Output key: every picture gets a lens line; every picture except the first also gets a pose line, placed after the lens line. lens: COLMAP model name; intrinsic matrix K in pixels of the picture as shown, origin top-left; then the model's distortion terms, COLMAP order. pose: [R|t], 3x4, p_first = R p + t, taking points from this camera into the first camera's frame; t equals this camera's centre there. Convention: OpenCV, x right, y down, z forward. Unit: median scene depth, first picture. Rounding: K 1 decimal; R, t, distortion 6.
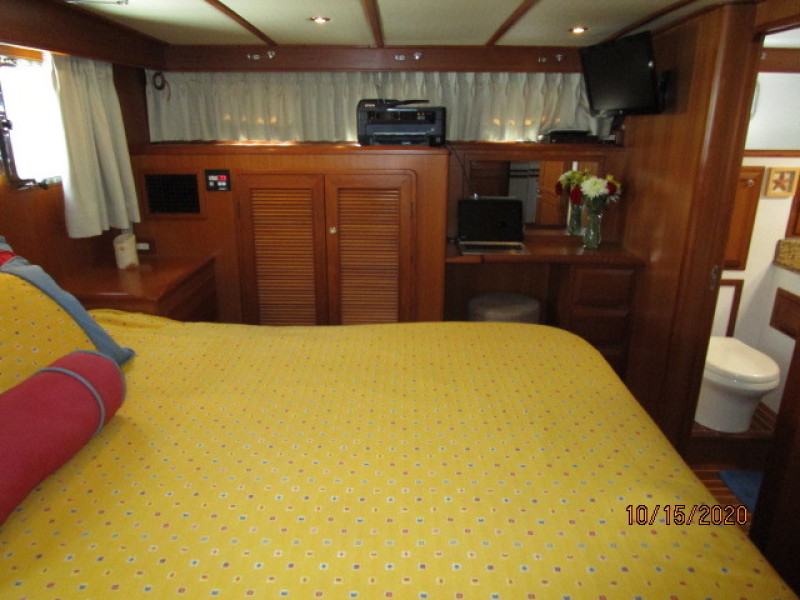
lens RADIAL K [[569.4, 0, 402.8], [0, 569.4, 304.0], [0, 0, 1]] dist [-0.039316, 0.020608]
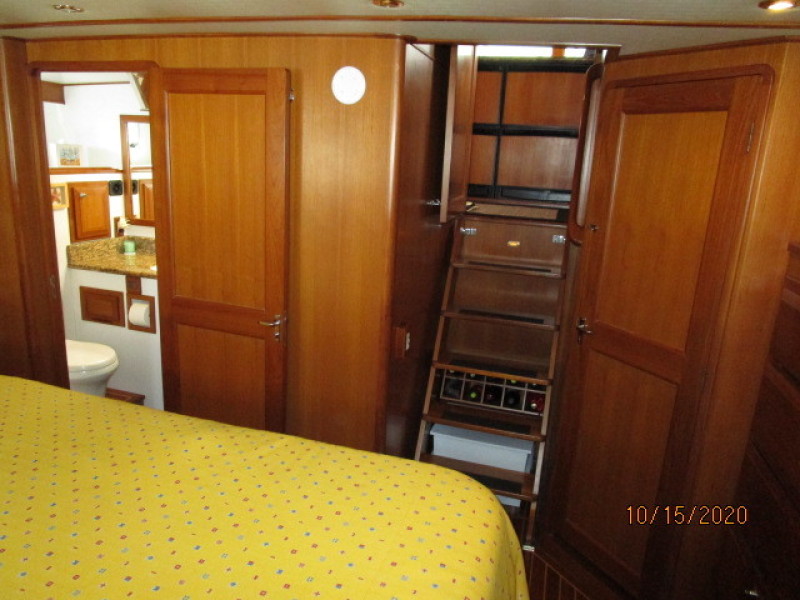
lens RADIAL K [[569.4, 0, 406.4], [0, 569.4, 299.7], [0, 0, 1]] dist [-0.039316, 0.020608]
pose [[0.253067, -0.231213, 0.939413, -0.263772], [0.254951, 0.952636, 0.165786, -0.024736], [-0.933251, 0.197549, 0.300029, 0.035046]]
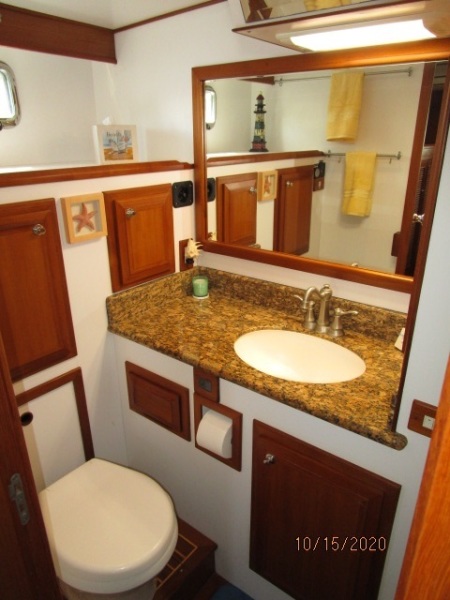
lens RADIAL K [[427.1, 0, 222.2], [0, 427.1, 301.9], [0, 0, 1]] dist [-0.039316, 0.020608]
pose [[0.604660, -0.297979, 0.738644, 0.380420], [0.261779, 0.950210, 0.169033, -0.166259], [-0.752235, 0.091153, 0.652559, 0.570700]]
